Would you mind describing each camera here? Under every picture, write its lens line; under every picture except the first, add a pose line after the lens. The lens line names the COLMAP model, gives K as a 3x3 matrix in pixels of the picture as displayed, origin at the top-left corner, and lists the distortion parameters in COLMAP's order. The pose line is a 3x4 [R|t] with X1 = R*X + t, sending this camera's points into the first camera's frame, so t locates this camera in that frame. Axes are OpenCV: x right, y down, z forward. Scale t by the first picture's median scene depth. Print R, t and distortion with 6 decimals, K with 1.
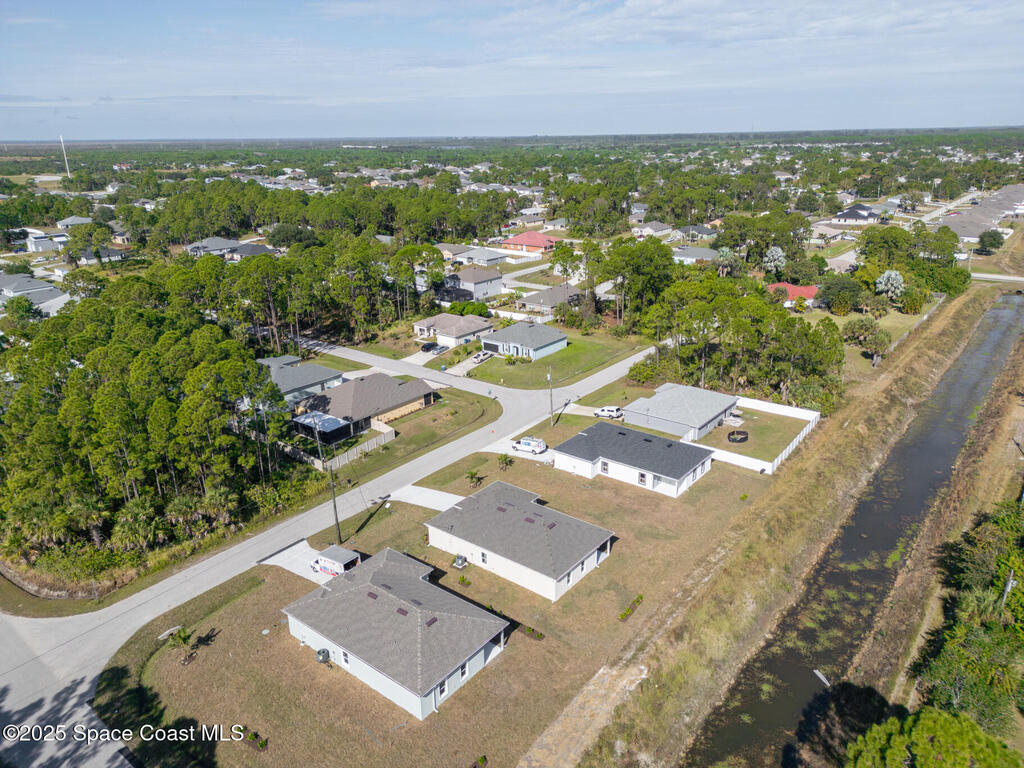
lens RADIAL K [[714.7, 0, 512.0], [0, 714.7, 384.0], [0, 0, 1]] dist [0.078045, -0.074172]
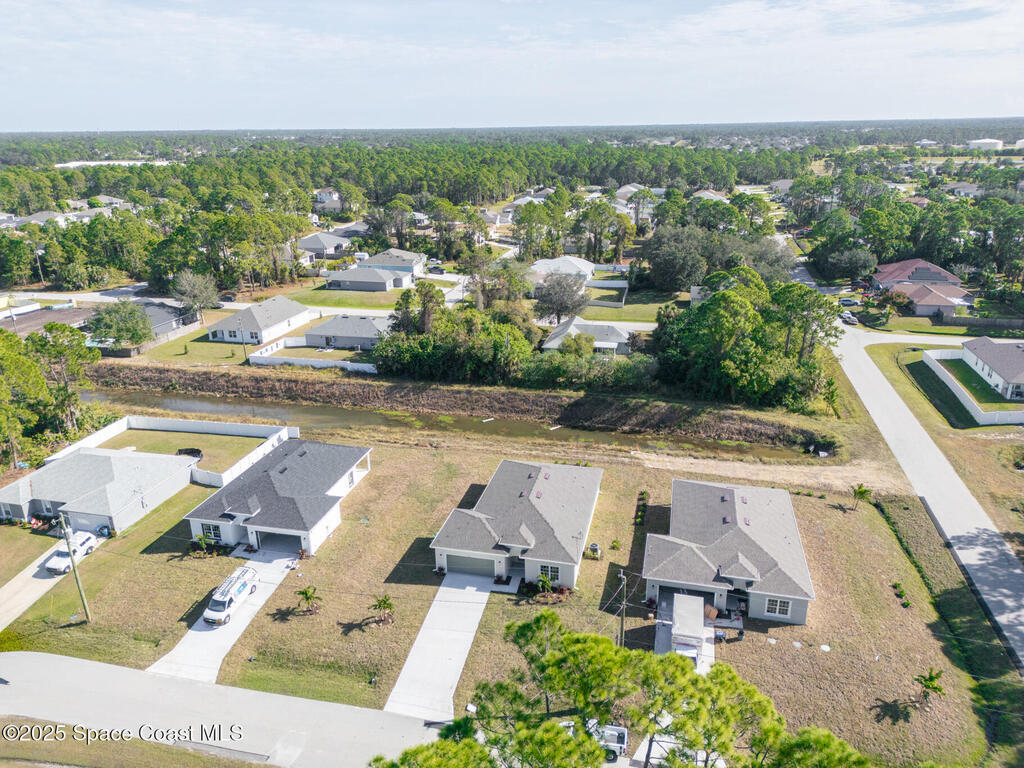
lens RADIAL K [[714.7, 0, 512.0], [0, 714.7, 384.0], [0, 0, 1]] dist [0.078045, -0.074172]
pose [[-0.418163, -0.287704, 0.861607, -0.380610], [0.318158, 0.842047, 0.435584, -0.173138], [-0.850832, 0.456272, -0.260577, 0.649638]]
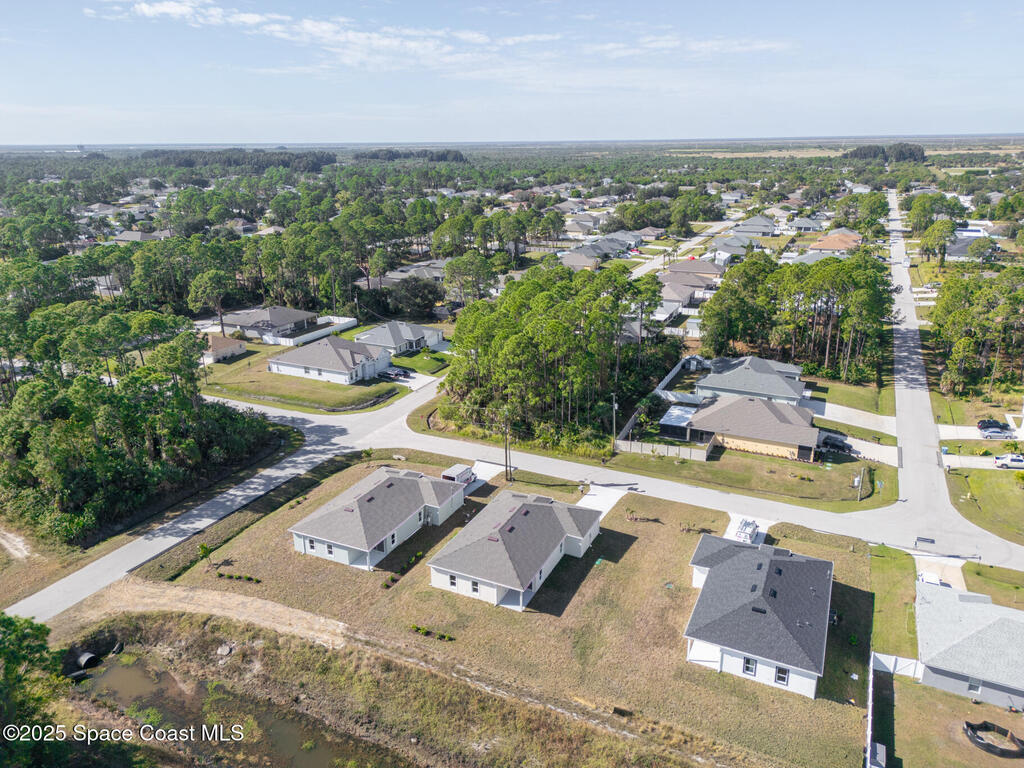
lens RADIAL K [[714.7, 0, 512.0], [0, 714.7, 384.0], [0, 0, 1]] dist [0.078045, -0.074172]
pose [[0.216860, 0.323985, -0.920872, 0.472611], [-0.312908, 0.916617, 0.248800, -0.131716], [0.924695, 0.234193, 0.300155, 0.356080]]
